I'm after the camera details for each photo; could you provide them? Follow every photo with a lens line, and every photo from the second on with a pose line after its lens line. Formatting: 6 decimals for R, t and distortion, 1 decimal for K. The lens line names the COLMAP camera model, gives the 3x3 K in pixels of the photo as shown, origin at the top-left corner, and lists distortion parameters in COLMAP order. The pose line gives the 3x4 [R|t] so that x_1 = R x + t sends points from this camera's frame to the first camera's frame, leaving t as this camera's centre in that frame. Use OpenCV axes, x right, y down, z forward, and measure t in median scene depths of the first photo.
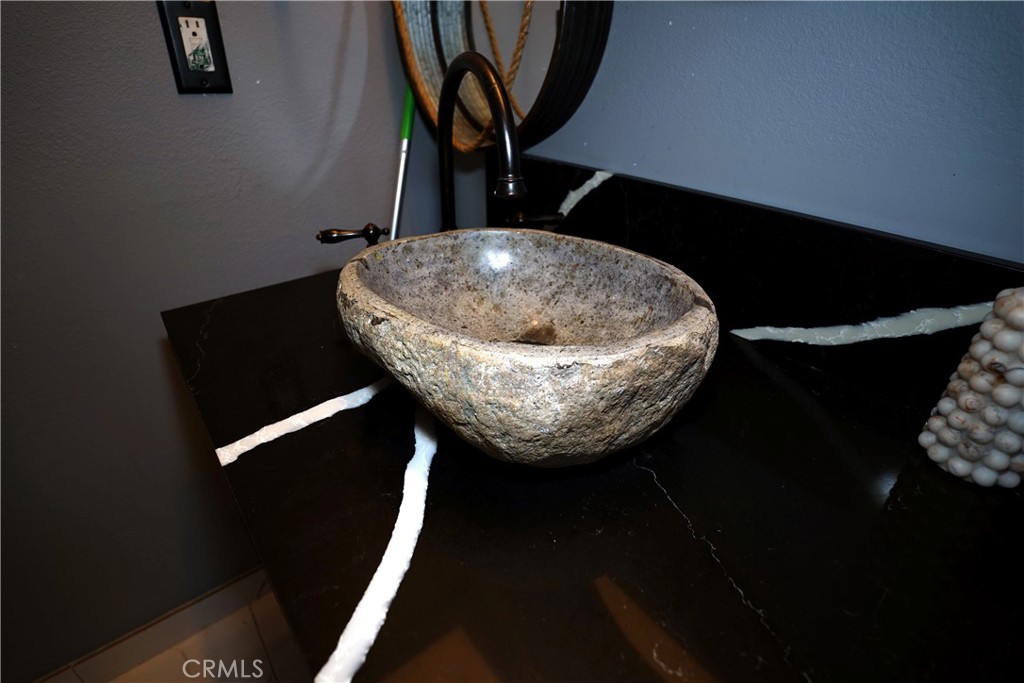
lens RADIAL K [[495.4, 0, 512.2], [0, 495.4, 339.8], [0, 0, 1]] dist [-0.041544, 0.009153]
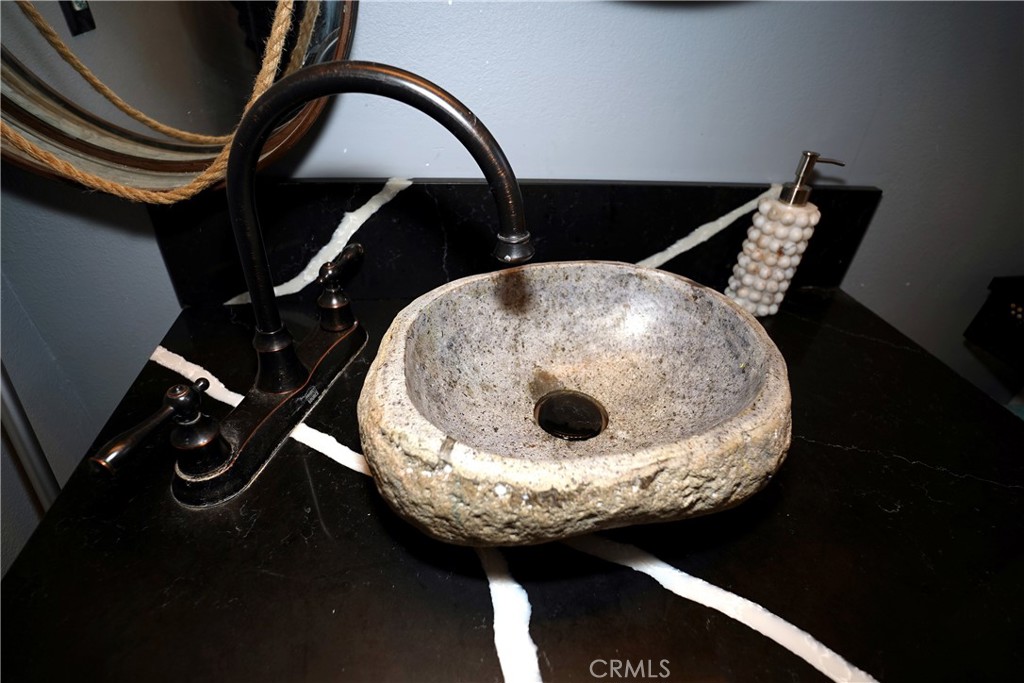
lens RADIAL K [[495.4, 0, 511.8], [0, 495.4, 344.0], [0, 0, 1]] dist [-0.041544, 0.009153]
pose [[0.489402, -0.486119, 0.723999, -0.590358], [0.381263, 0.865942, 0.323702, -0.389693], [-0.784299, 0.117613, 0.609133, 0.494221]]
